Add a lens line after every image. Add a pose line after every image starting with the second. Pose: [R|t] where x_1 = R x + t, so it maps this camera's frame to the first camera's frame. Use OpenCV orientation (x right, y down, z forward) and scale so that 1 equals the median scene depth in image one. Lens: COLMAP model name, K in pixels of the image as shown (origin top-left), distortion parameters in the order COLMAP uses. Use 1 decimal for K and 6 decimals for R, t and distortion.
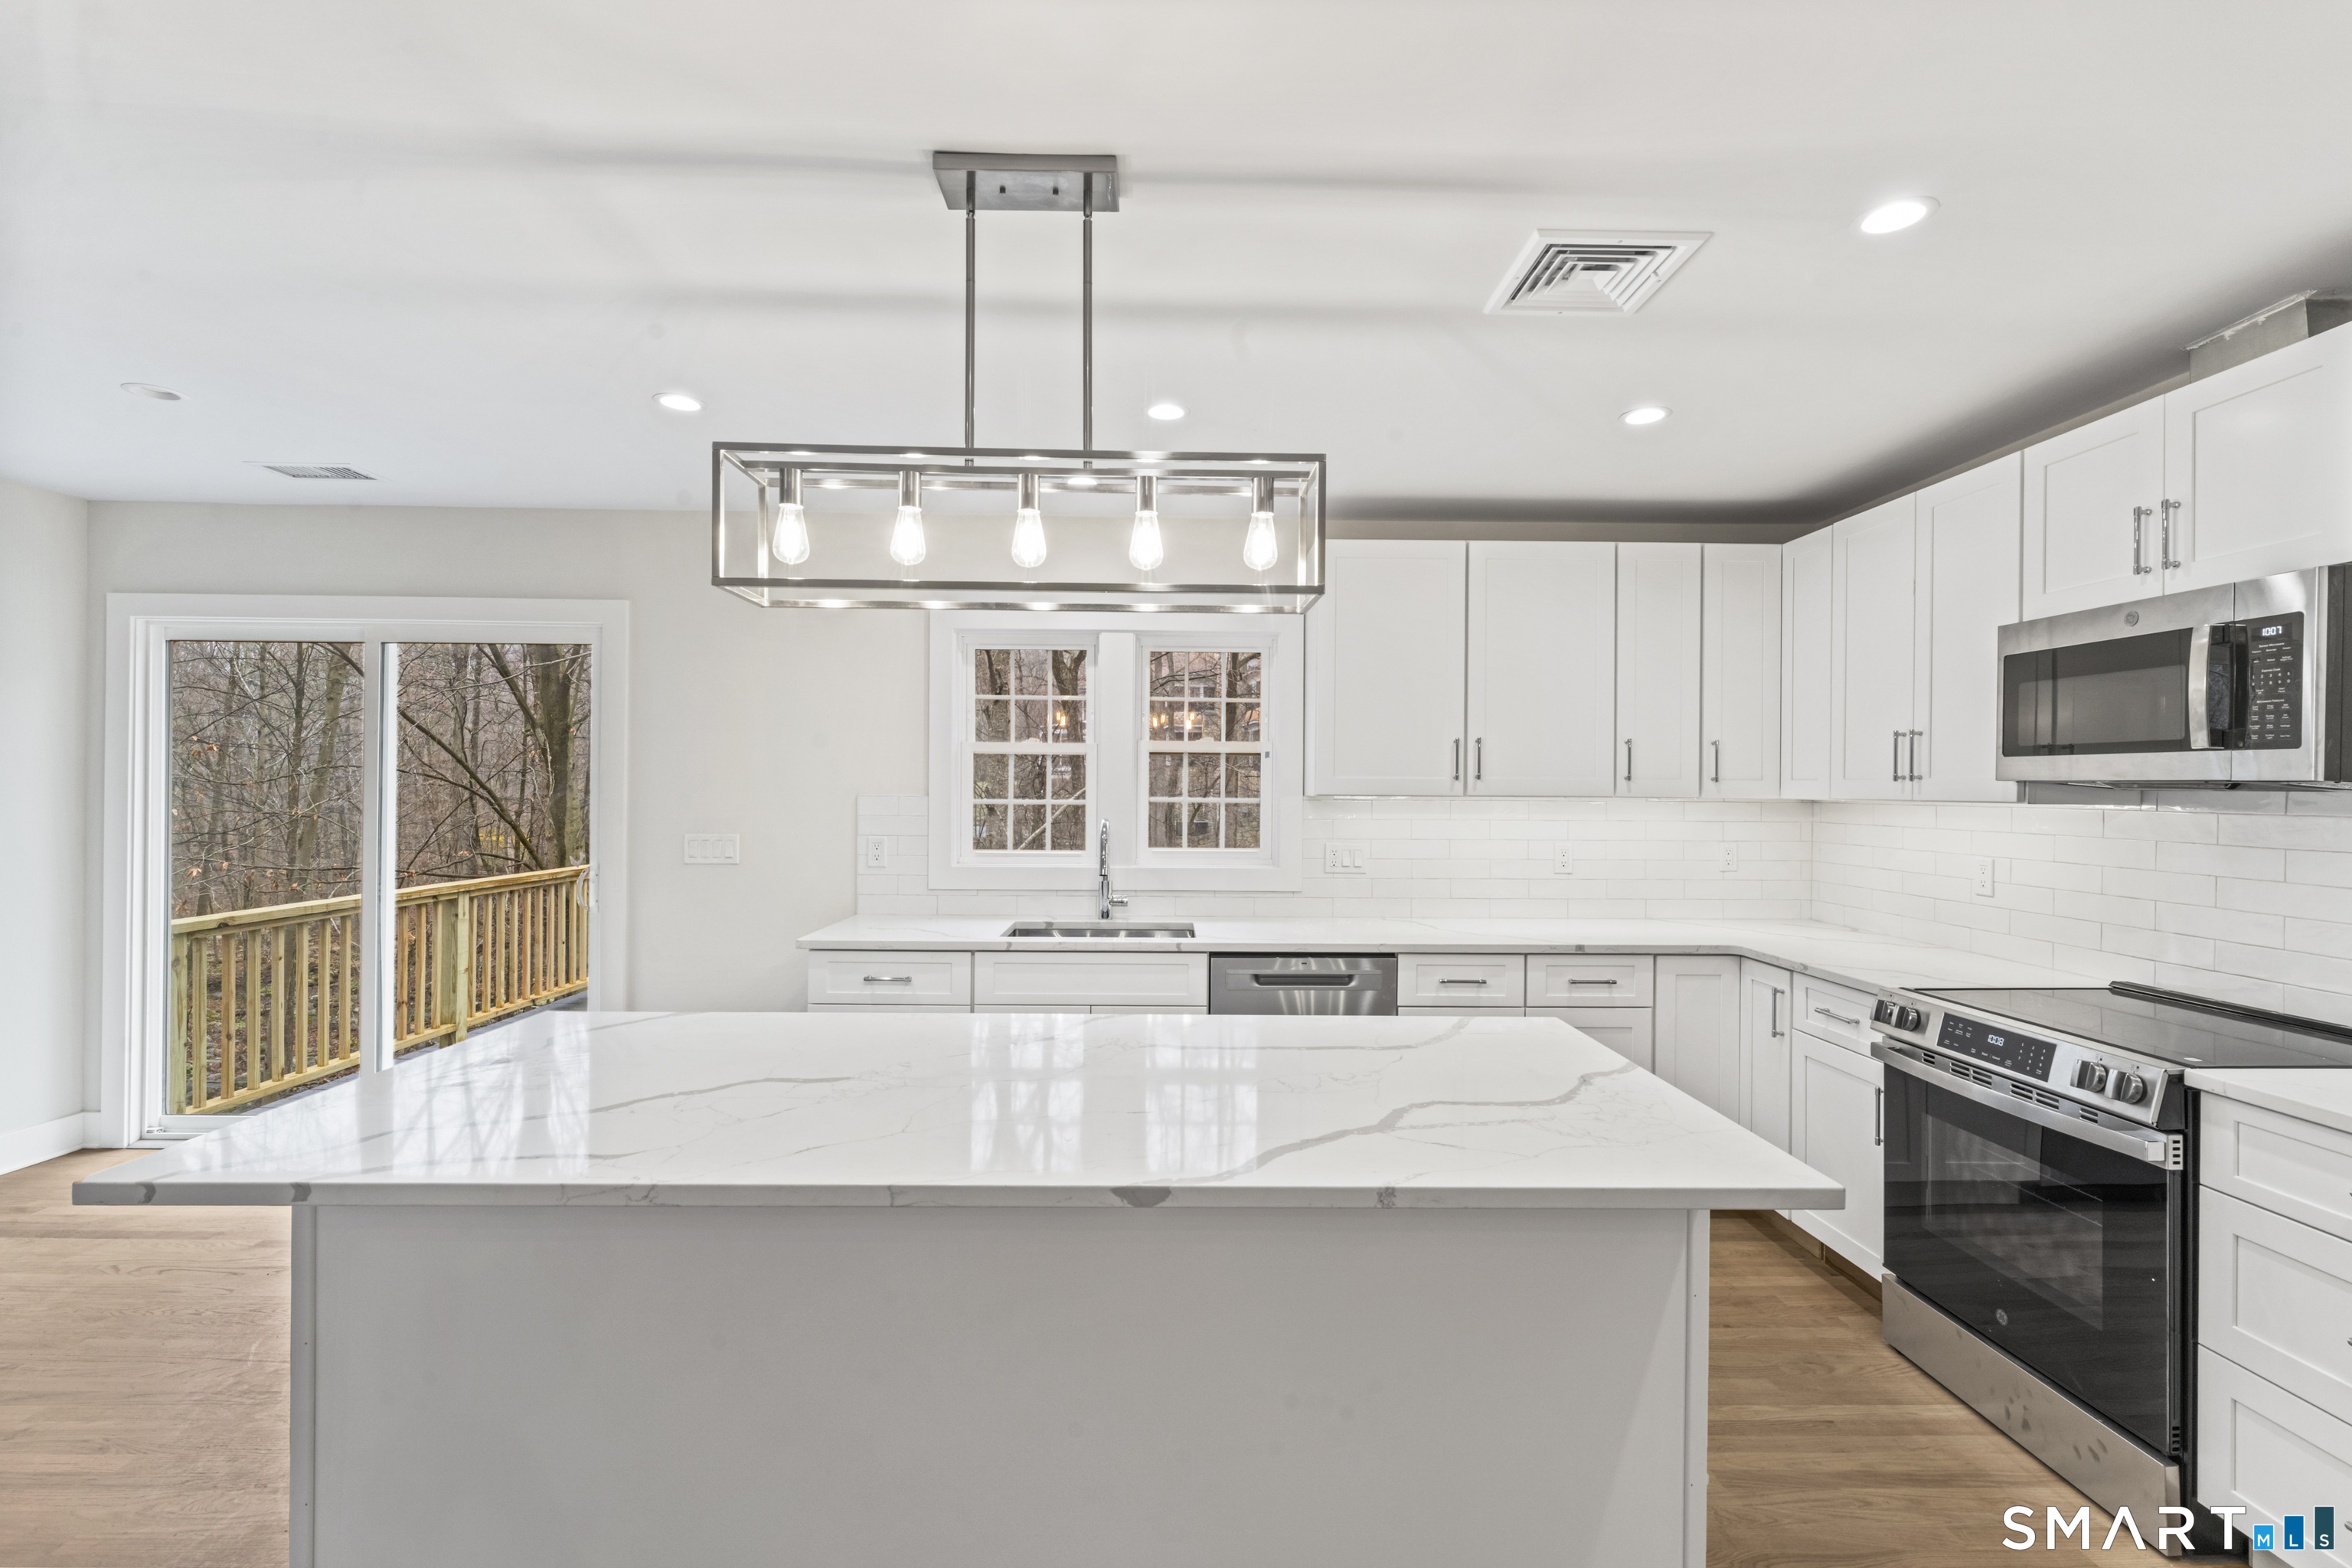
lens RADIAL K [[1043.1, 0, 1182.0], [0, 1043.1, 787.2], [0, 0, 1]] dist [0.000663, 0.000324]
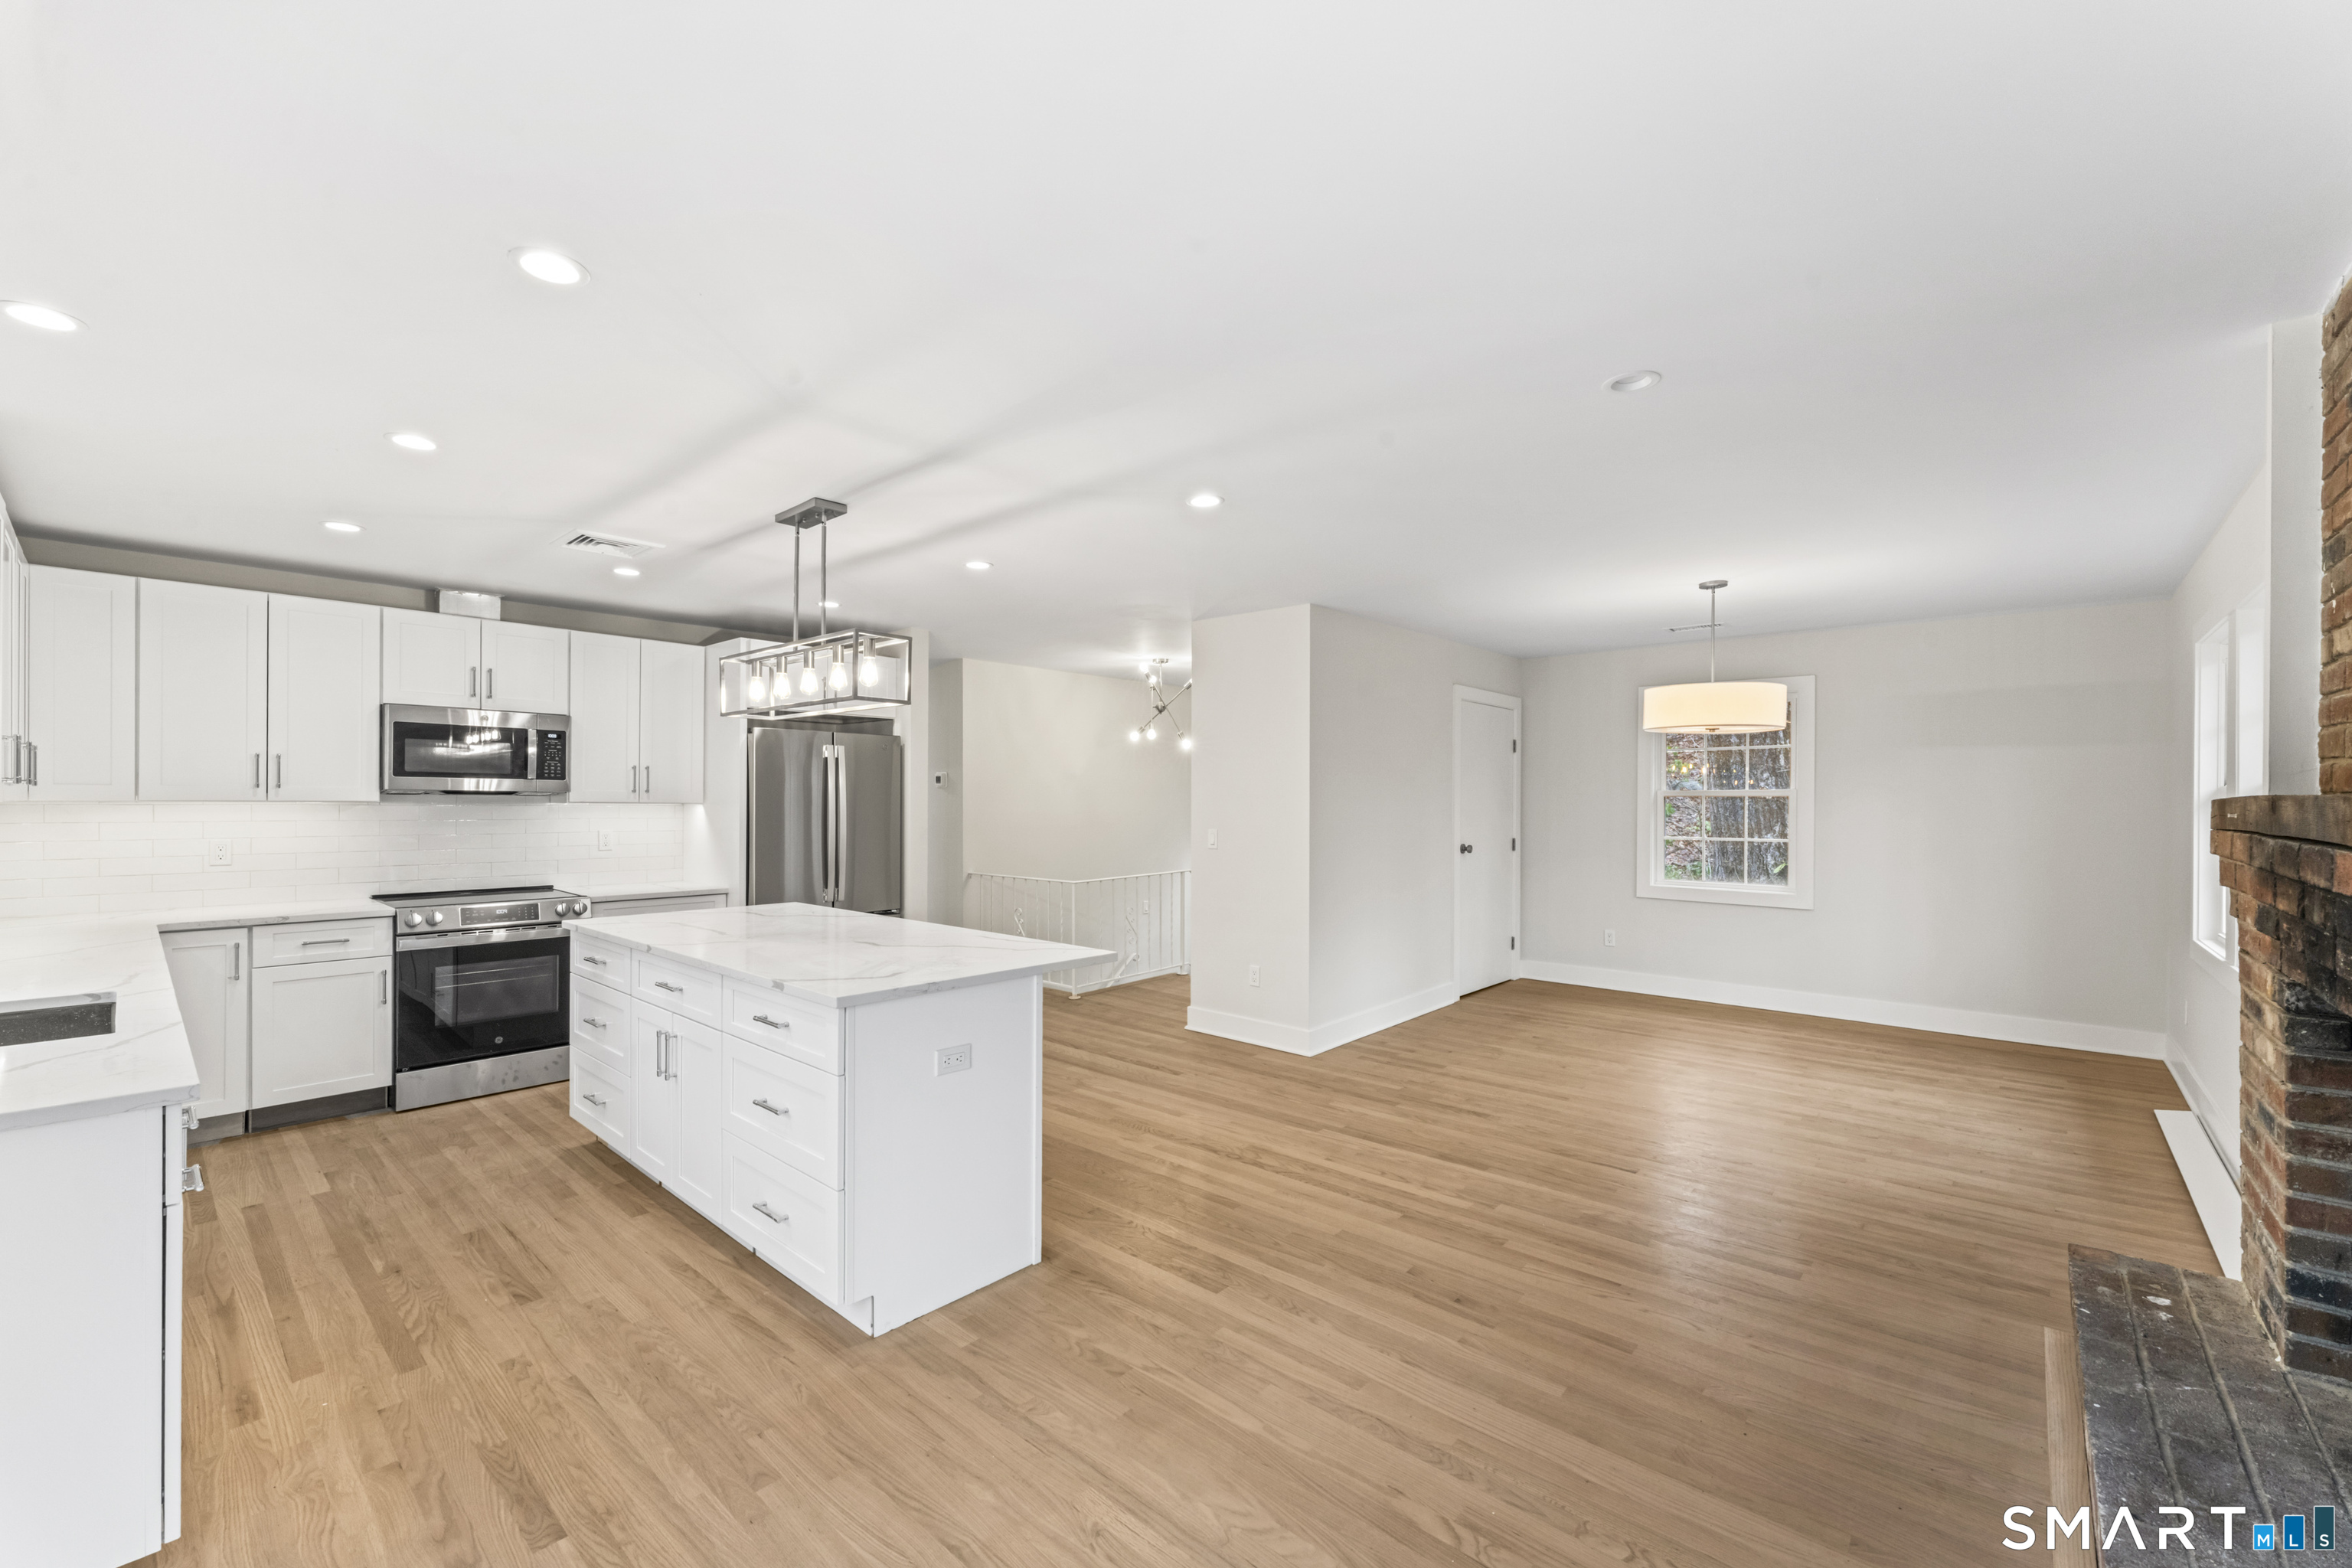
lens RADIAL K [[943.1, 0, 1170.2], [0, 943.1, 798.4], [0, 0, 1]] dist [0.001694, 0.000129]
pose [[-0.730647, -0.009721, 0.682686, -1.233607], [-0.009987, 0.999944, 0.003550, -0.009160], [-0.682682, -0.004224, -0.730703, 1.176103]]
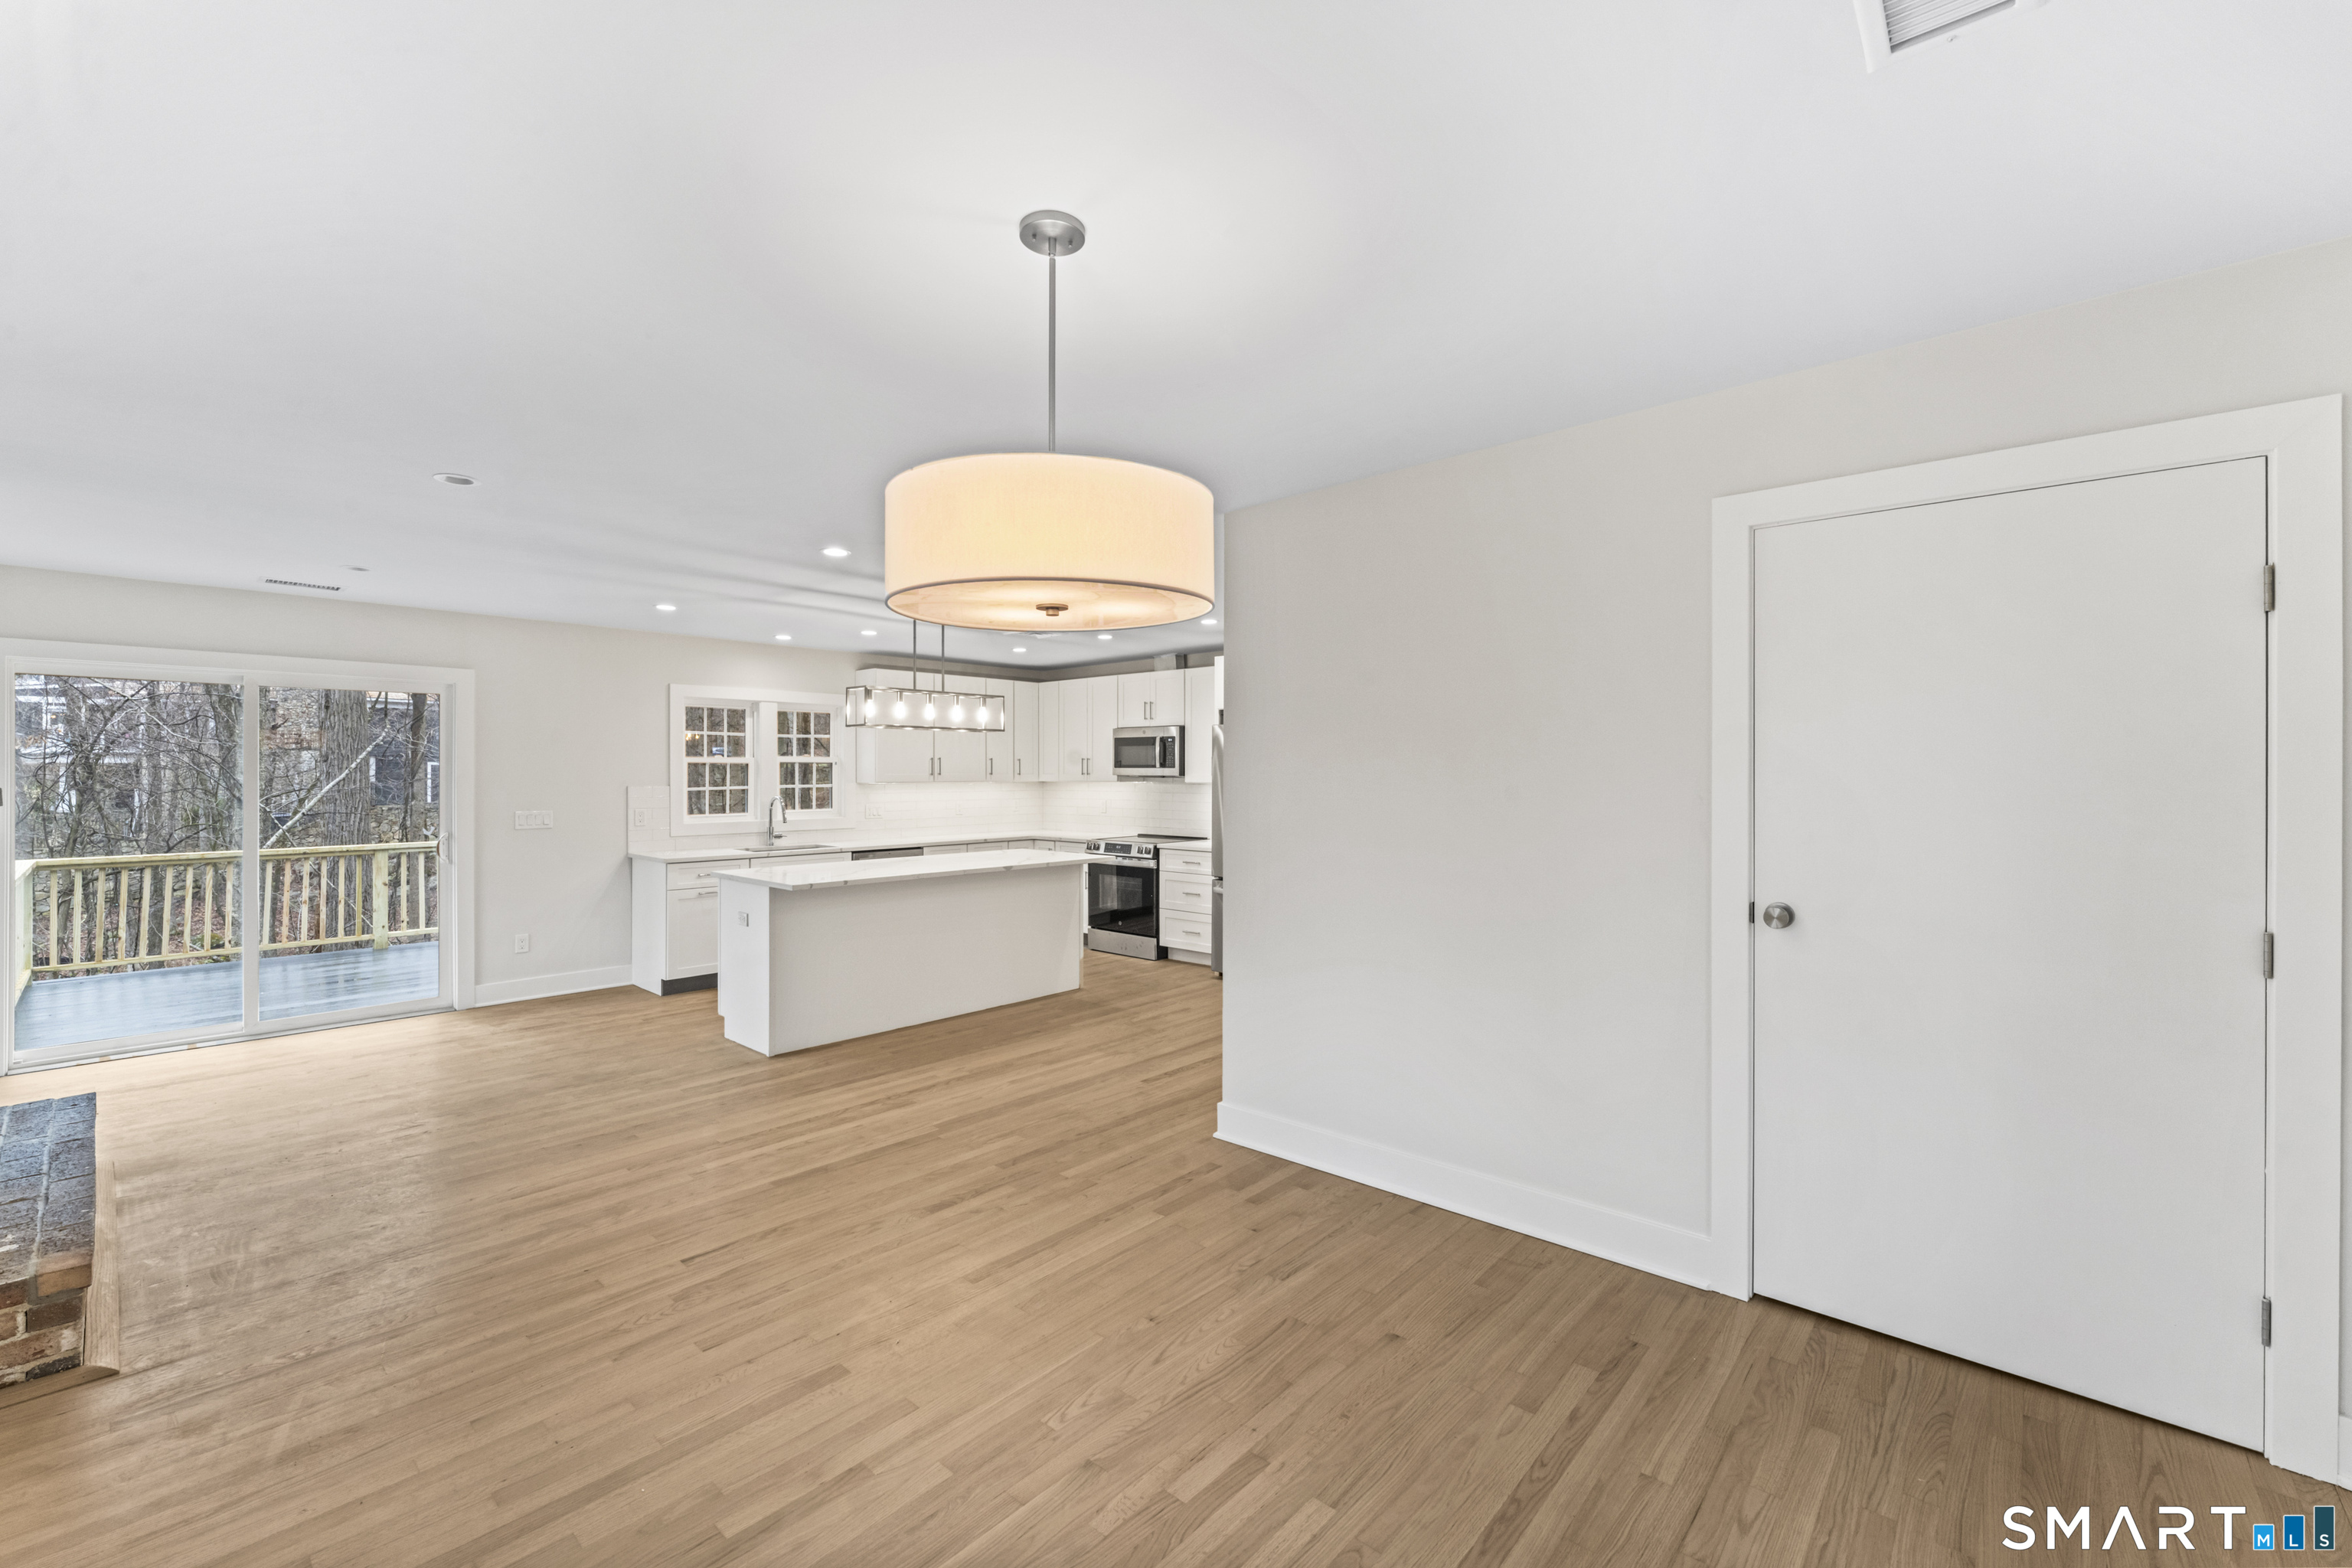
lens RADIAL K [[964.7, 0, 1182.0], [0, 964.7, 775.4], [0, 0, 1]] dist [-0.000204, 0.000033]
pose [[0.680724, -0.010864, 0.732460, -1.213875], [0.006264, 0.999940, 0.009010, -0.028680], [-0.732513, -0.001546, 0.680751, -1.151077]]
